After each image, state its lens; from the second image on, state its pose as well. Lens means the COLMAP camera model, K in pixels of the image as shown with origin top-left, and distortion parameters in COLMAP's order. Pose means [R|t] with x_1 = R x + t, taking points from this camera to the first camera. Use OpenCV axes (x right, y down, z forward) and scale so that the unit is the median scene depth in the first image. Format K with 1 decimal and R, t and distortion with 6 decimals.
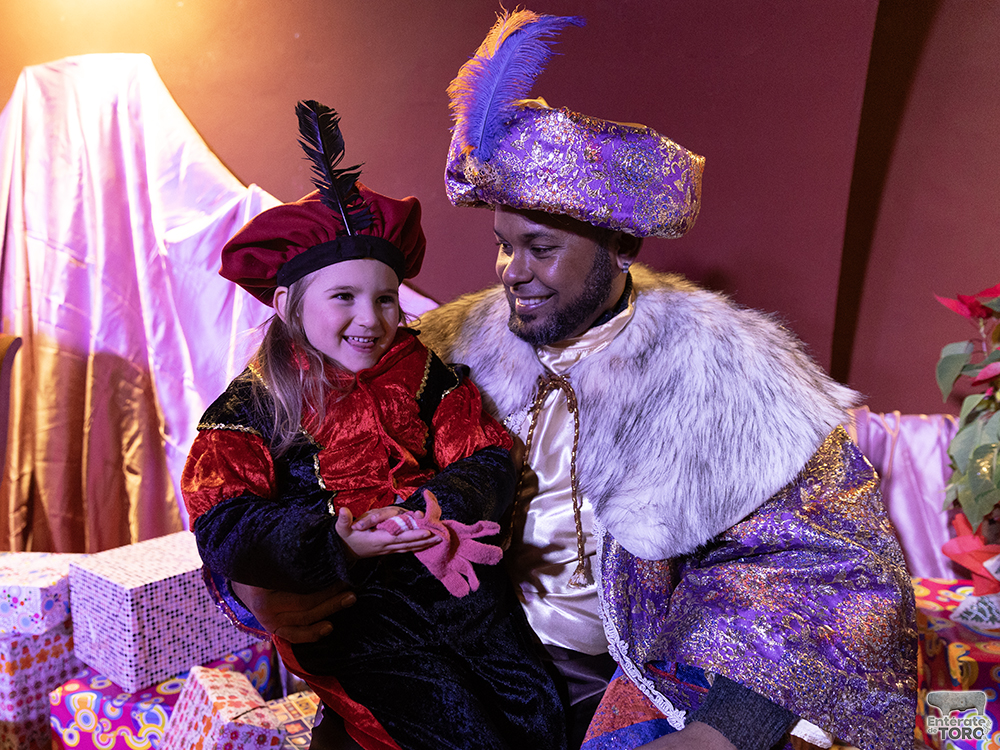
lens RADIAL K [[1062.0, 0, 505.2], [0, 1062.0, 373.9], [0, 0, 1]] dist [0.077570, 0.000000]
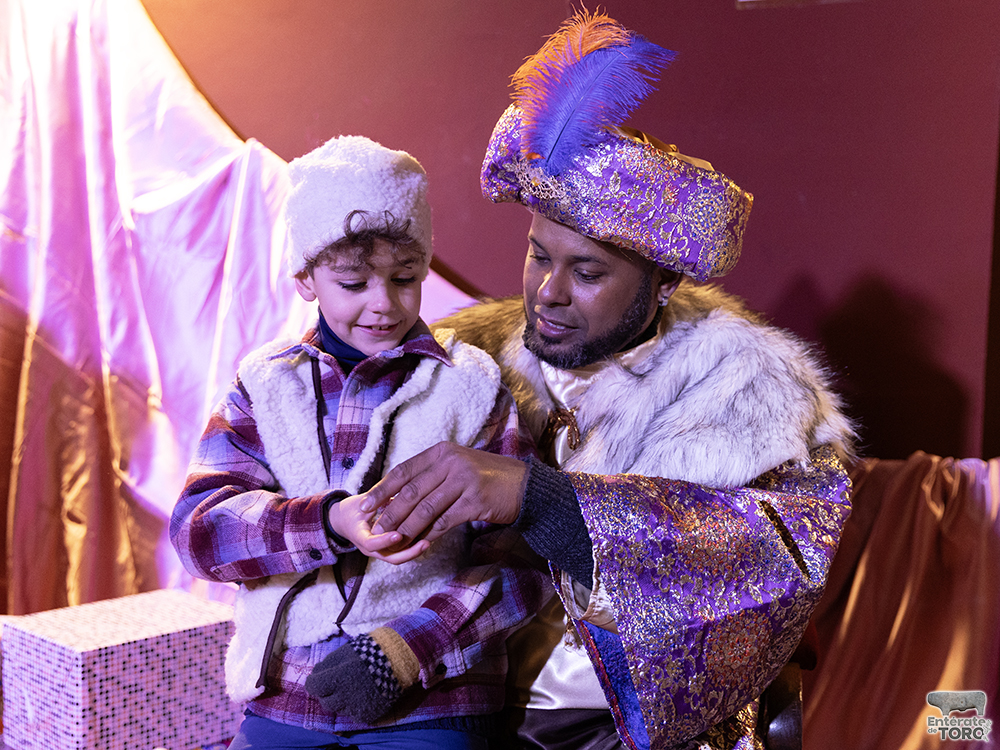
lens RADIAL K [[1093.2, 0, 495.4], [0, 1093.2, 375.9], [0, 0, 1]] dist [0.037328, 0.000000]
pose [[0.999470, 0.032464, -0.002232, -0.059277], [-0.032511, 0.999147, -0.025443, 0.002357], [0.001404, 0.025502, 0.999674, 0.238687]]
